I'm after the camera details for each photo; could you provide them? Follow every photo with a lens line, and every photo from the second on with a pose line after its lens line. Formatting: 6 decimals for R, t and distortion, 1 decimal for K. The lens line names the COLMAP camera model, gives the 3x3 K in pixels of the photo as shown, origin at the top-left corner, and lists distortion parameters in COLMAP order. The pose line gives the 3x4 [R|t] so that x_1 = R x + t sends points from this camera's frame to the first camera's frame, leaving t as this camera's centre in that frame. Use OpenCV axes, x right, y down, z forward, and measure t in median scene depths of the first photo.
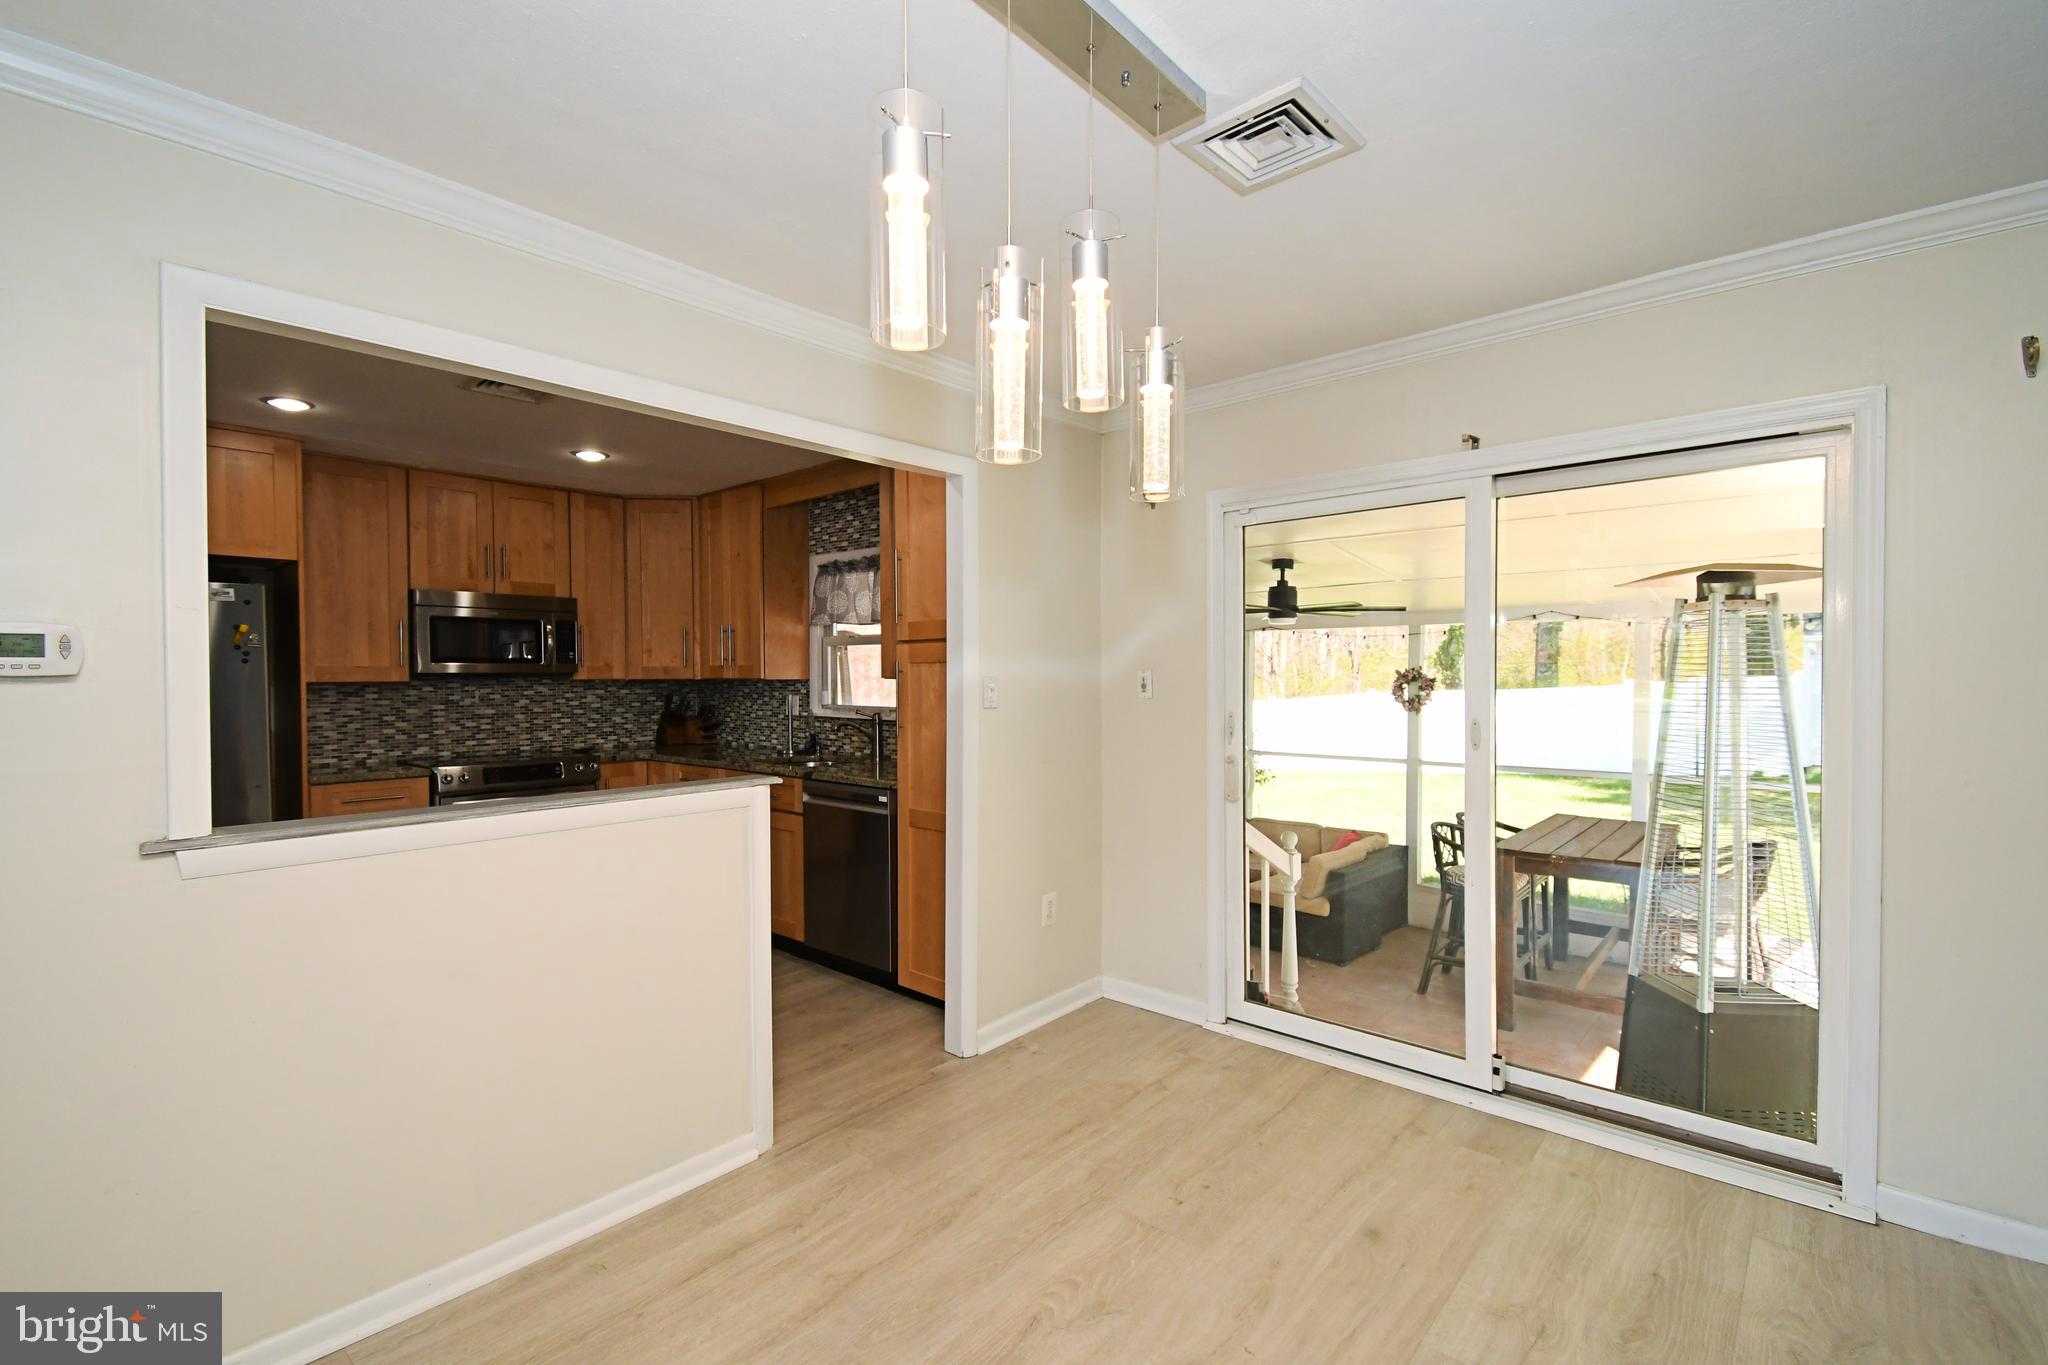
lens RADIAL K [[887.0, 0, 987.7], [0, 887.0, 678.6], [0, 0, 1]] dist [0.017289, 0.000044]
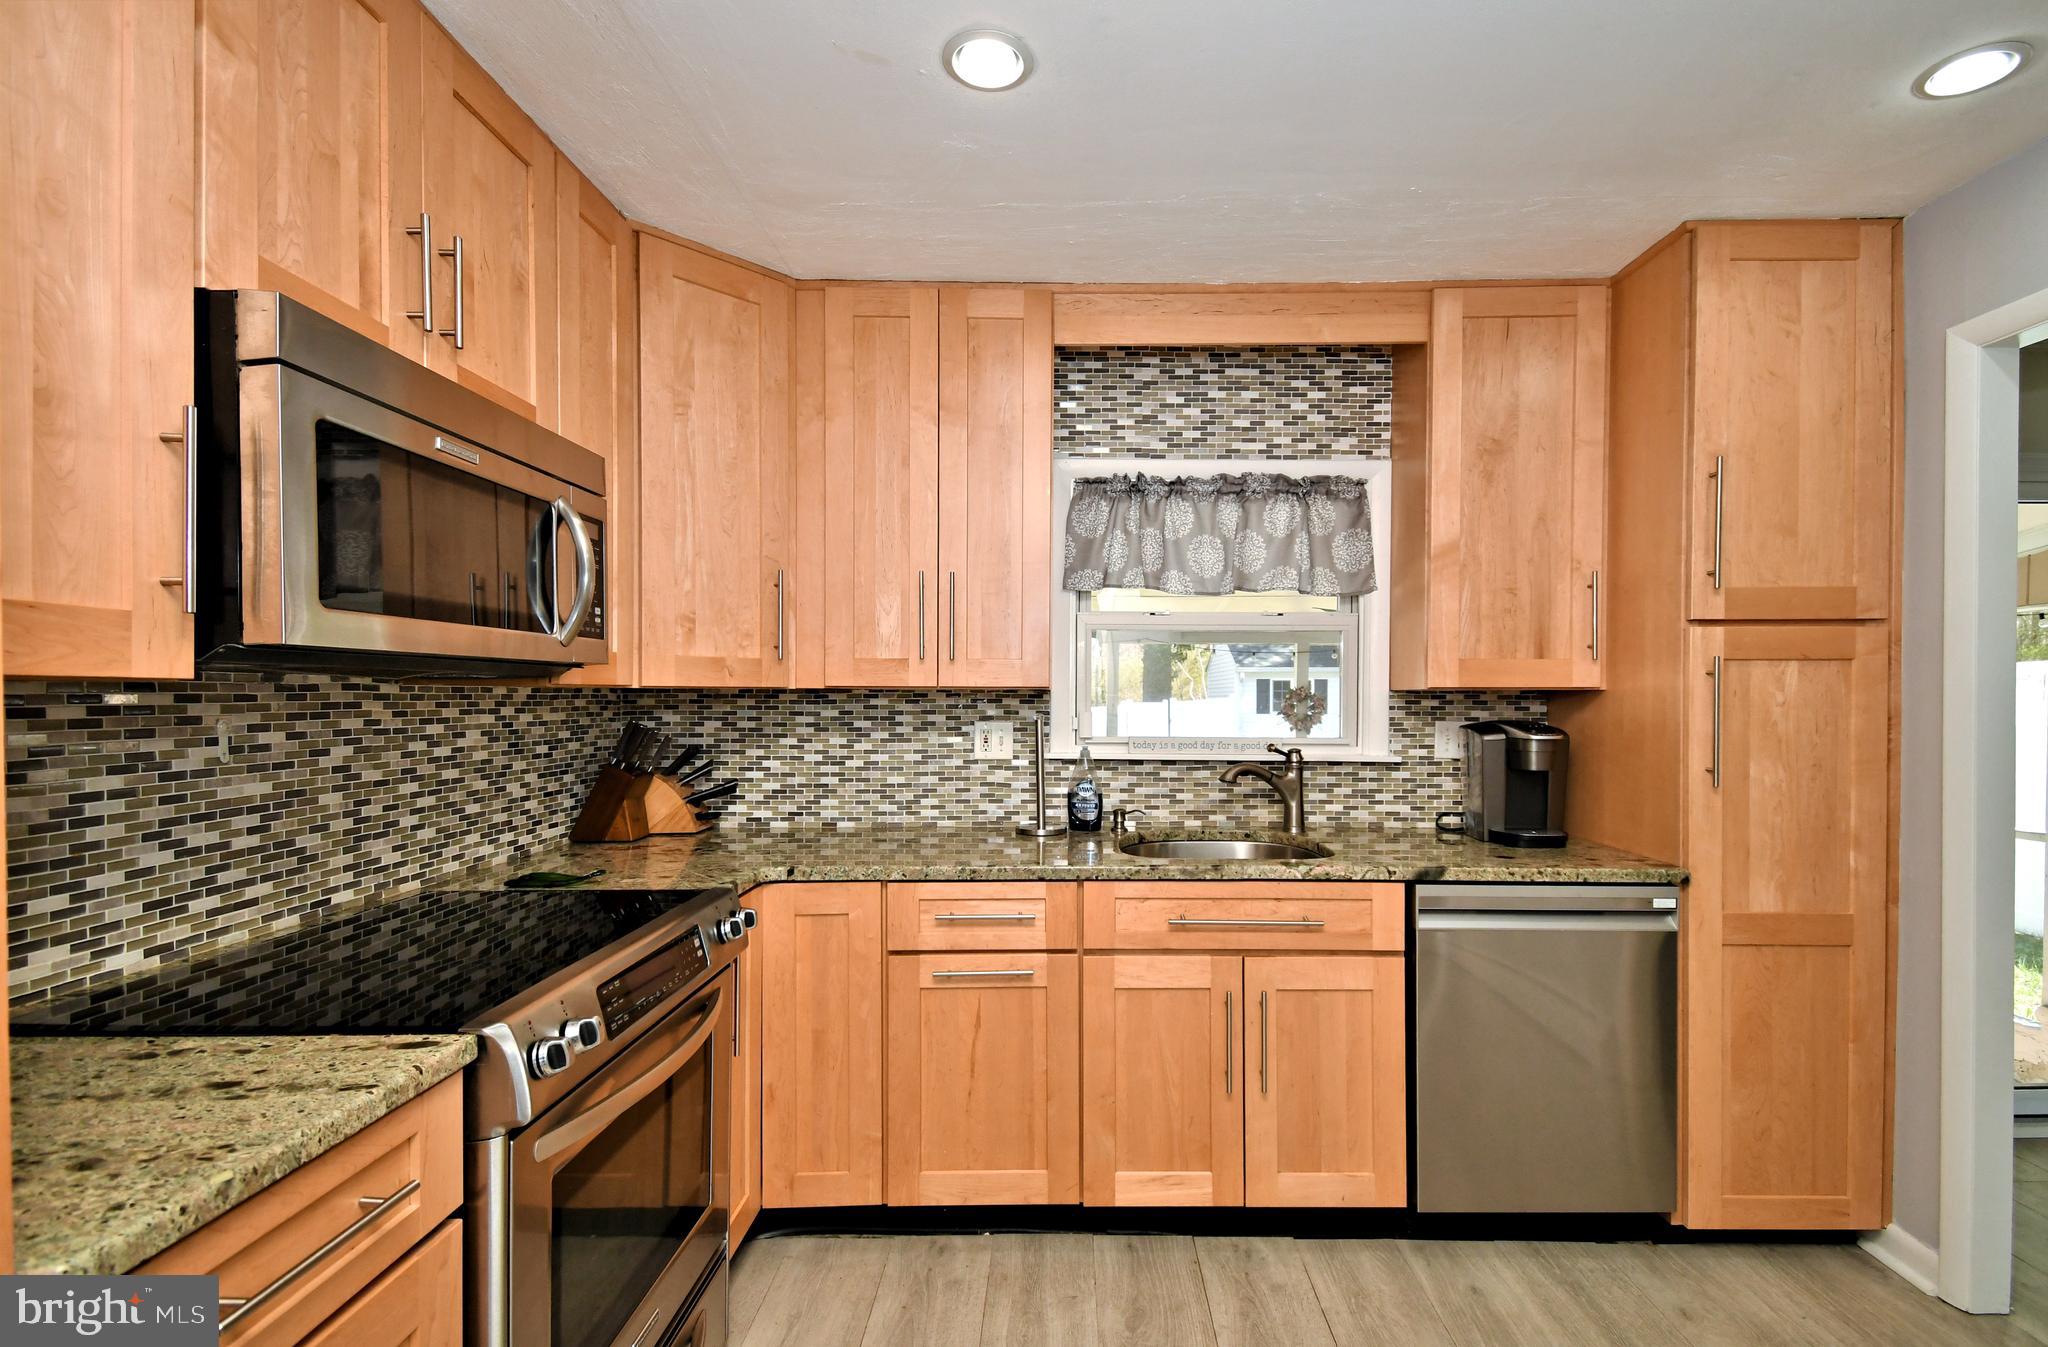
lens RADIAL K [[949.9, 0, 1057.2], [0, 949.9, 681.6], [0, 0, 1]] dist [0.062898, -0.036628]
pose [[0.733053, 0.014809, 0.680010, -0.562145], [-0.002161, 0.999809, -0.019443, 0.006738], [-0.680168, 0.012783, 0.732945, 0.561196]]
